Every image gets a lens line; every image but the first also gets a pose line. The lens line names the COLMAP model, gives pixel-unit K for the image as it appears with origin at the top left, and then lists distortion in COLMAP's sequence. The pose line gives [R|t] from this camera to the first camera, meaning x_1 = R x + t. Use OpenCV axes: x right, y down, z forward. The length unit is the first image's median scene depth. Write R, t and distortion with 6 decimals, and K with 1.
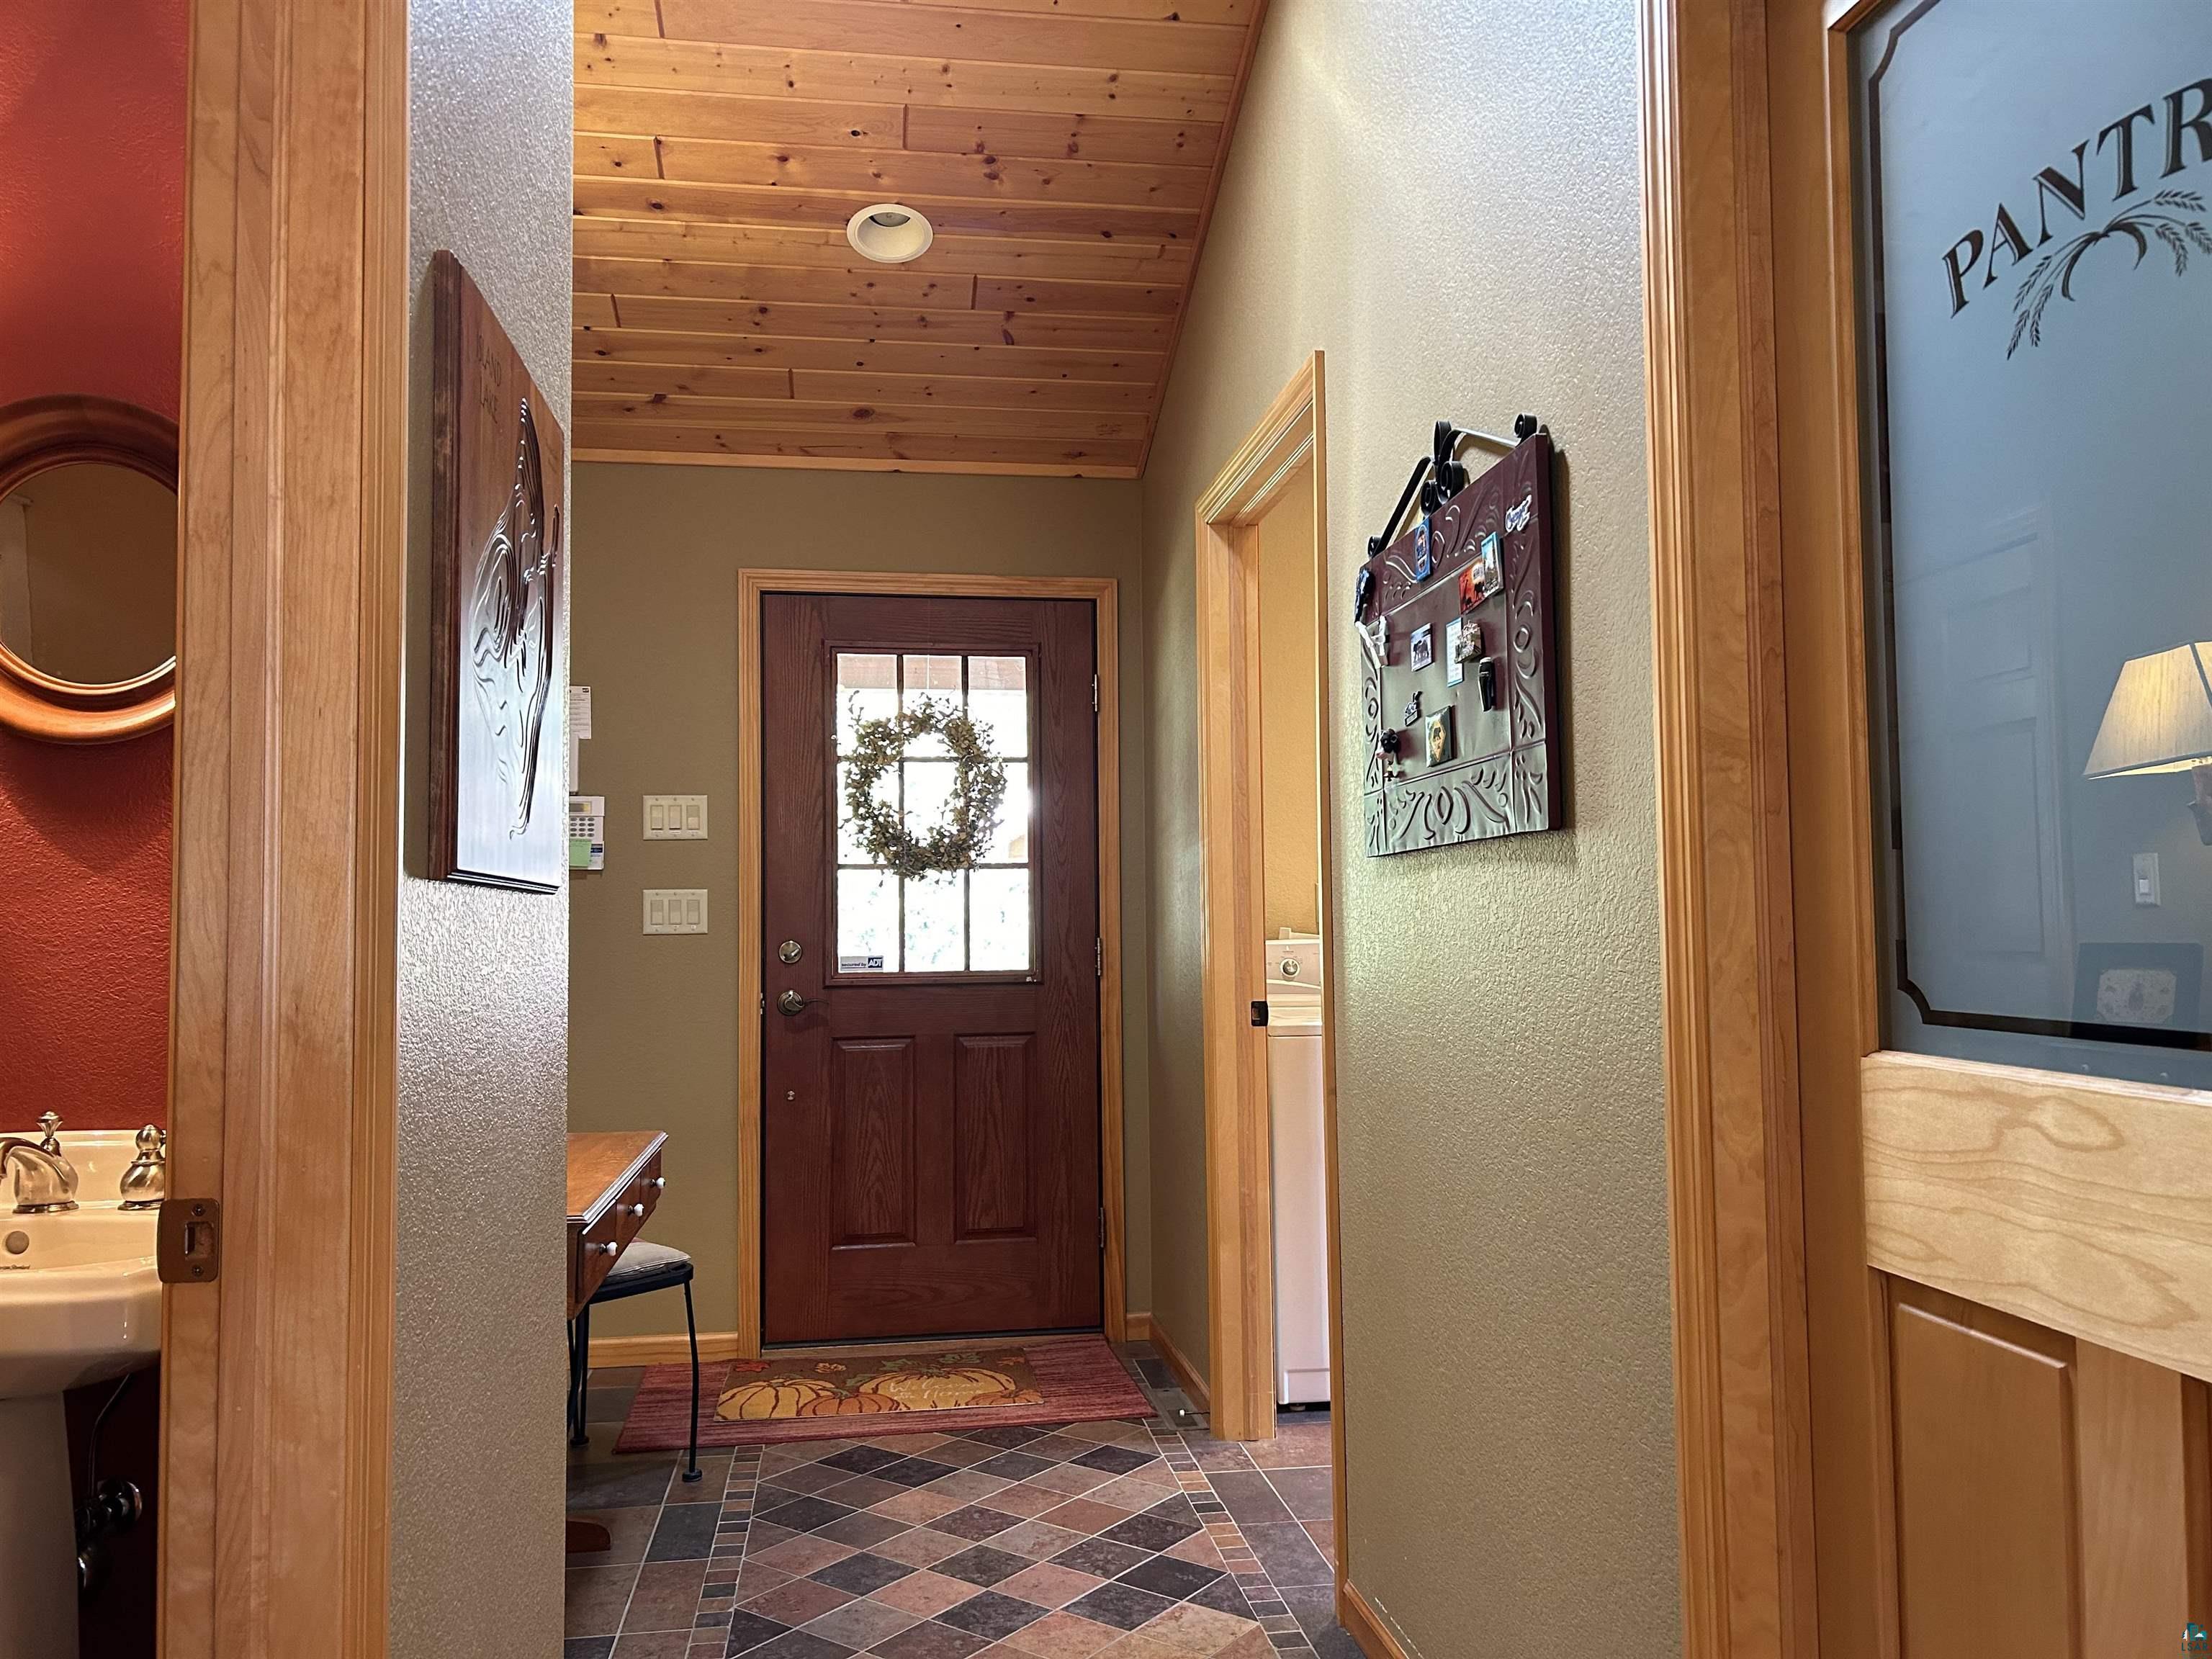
lens RADIAL K [[1653.5, 0, 1117.2], [0, 1653.5, 831.9], [0, 0, 1]] dist [0.047075, -0.055989]
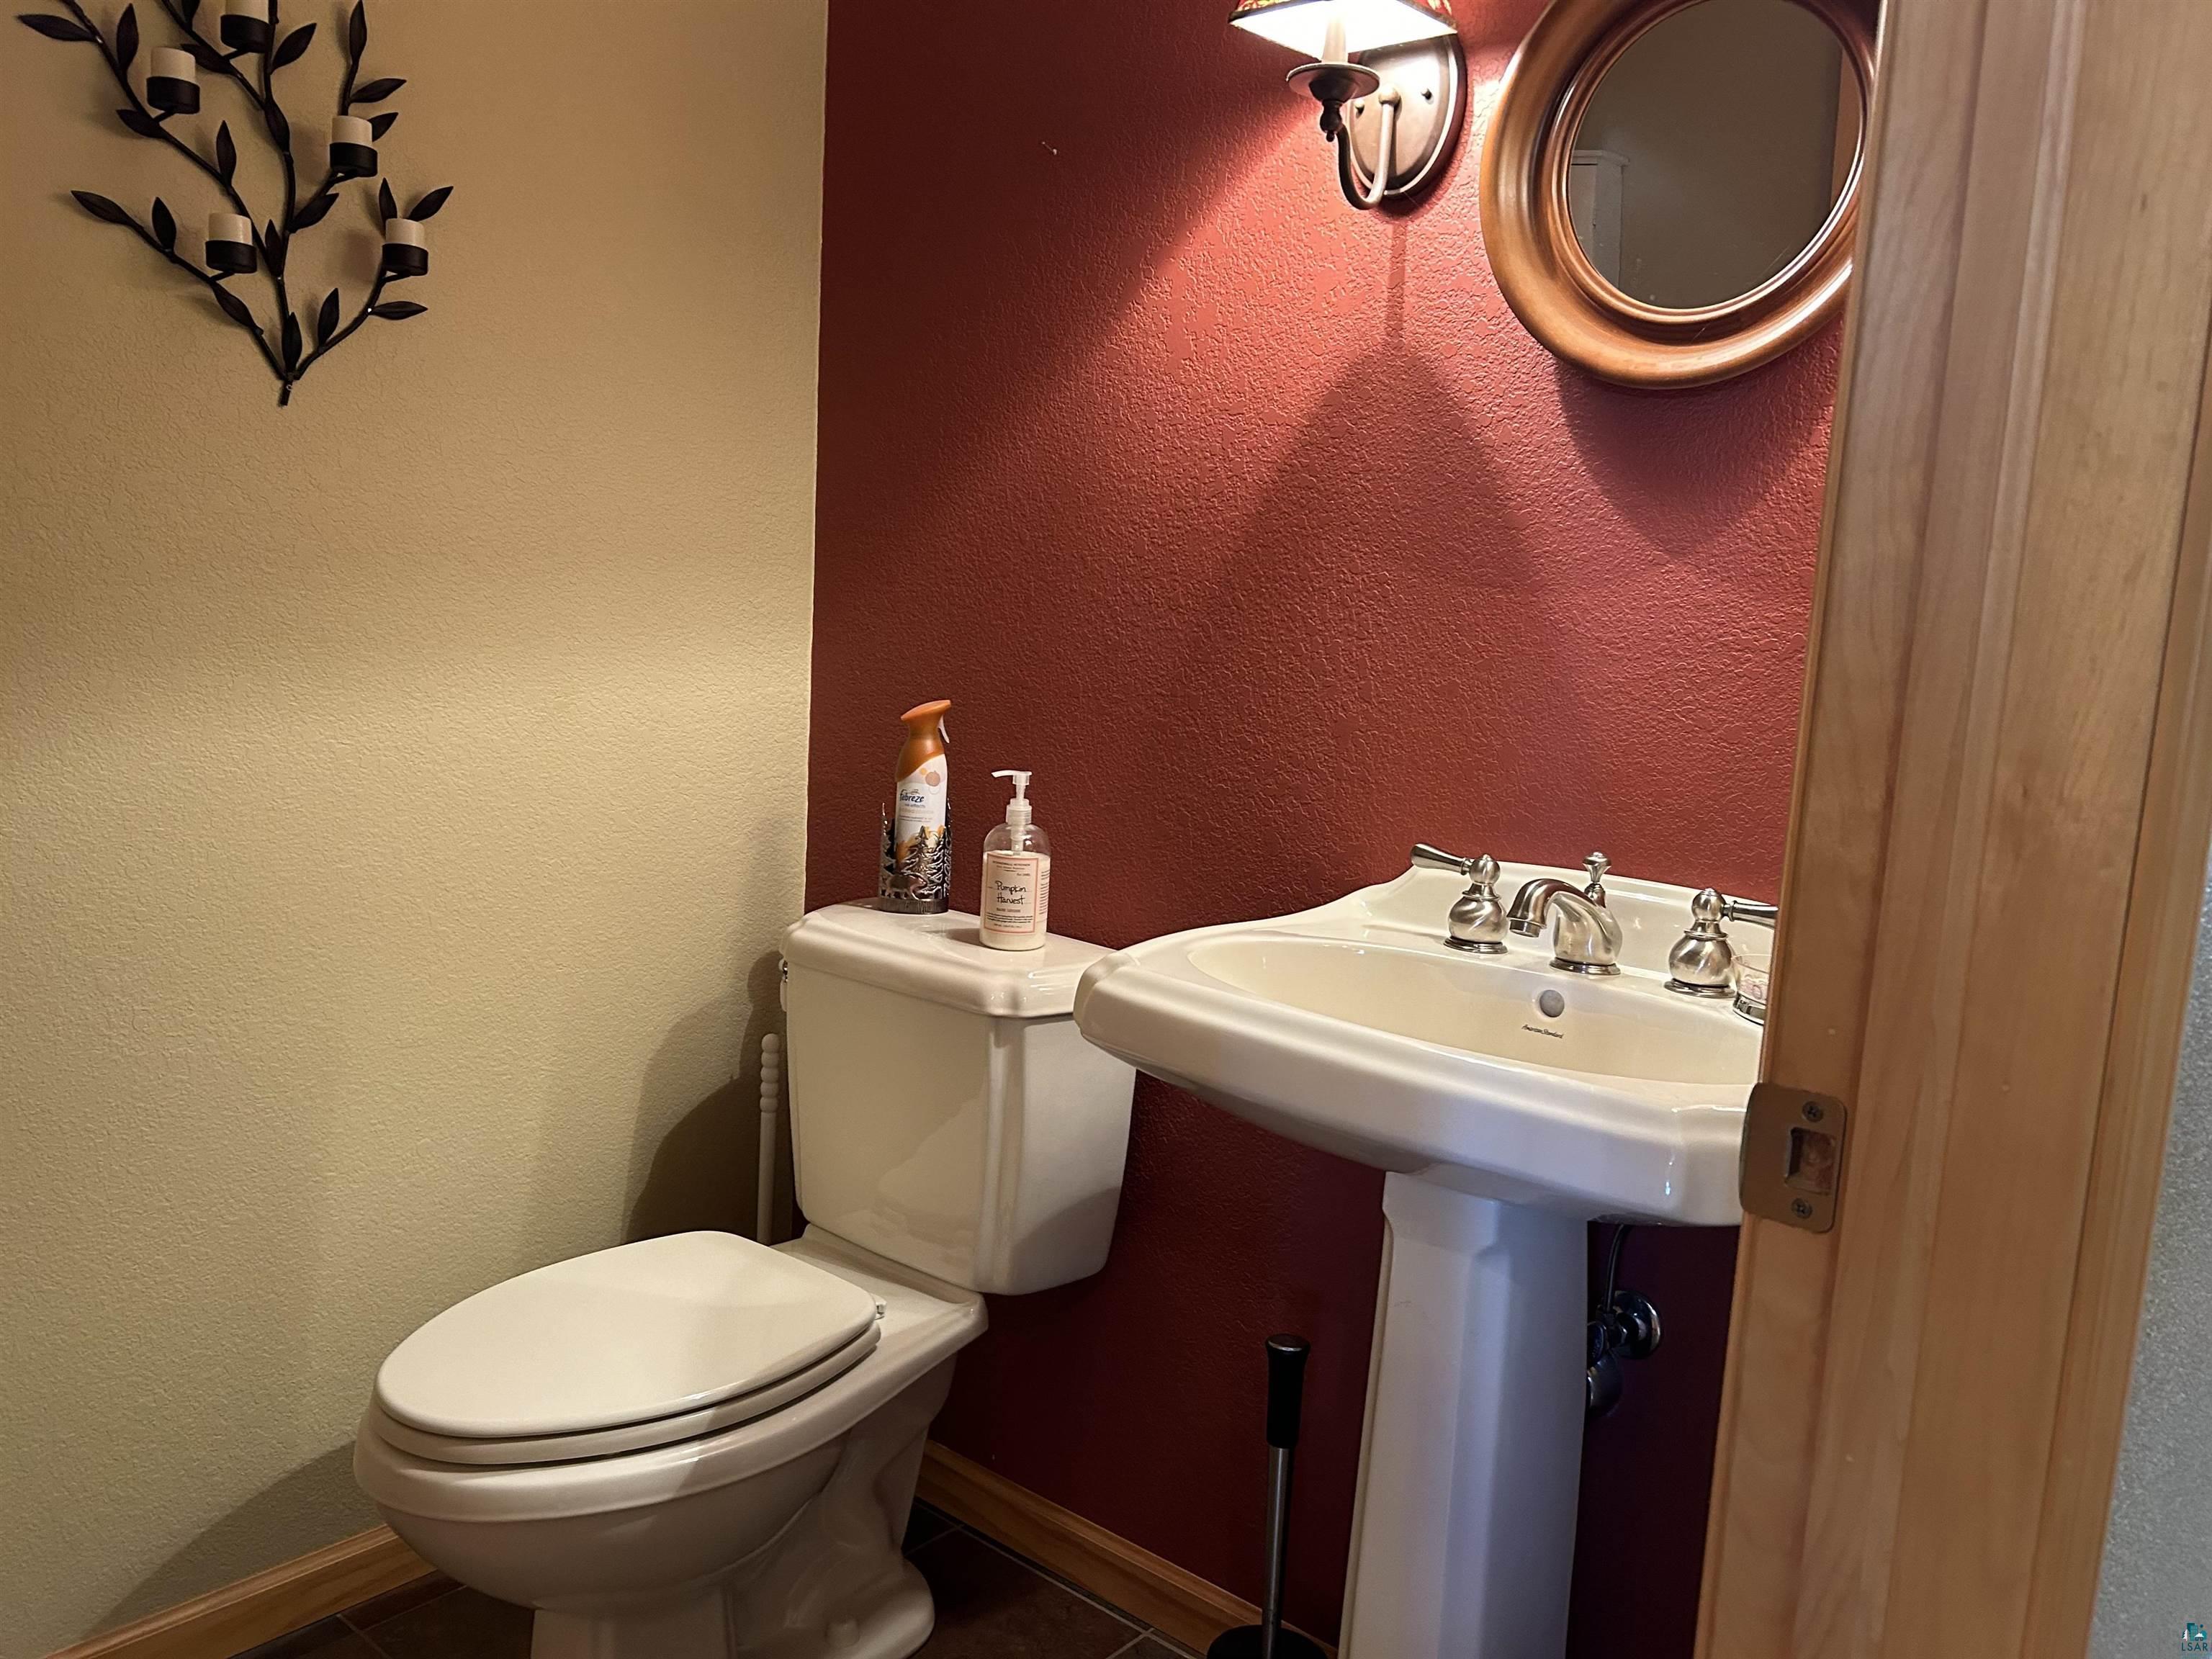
lens RADIAL K [[1675.5, 0, 1109.4], [0, 1675.5, 831.4], [0, 0, 1]] dist [0.043484, -0.038574]
pose [[0.655583, 0.147742, -0.740529, -0.192712], [-0.026150, 0.984527, 0.173272, 0.022217], [0.754670, -0.094229, 0.649303, 0.293312]]
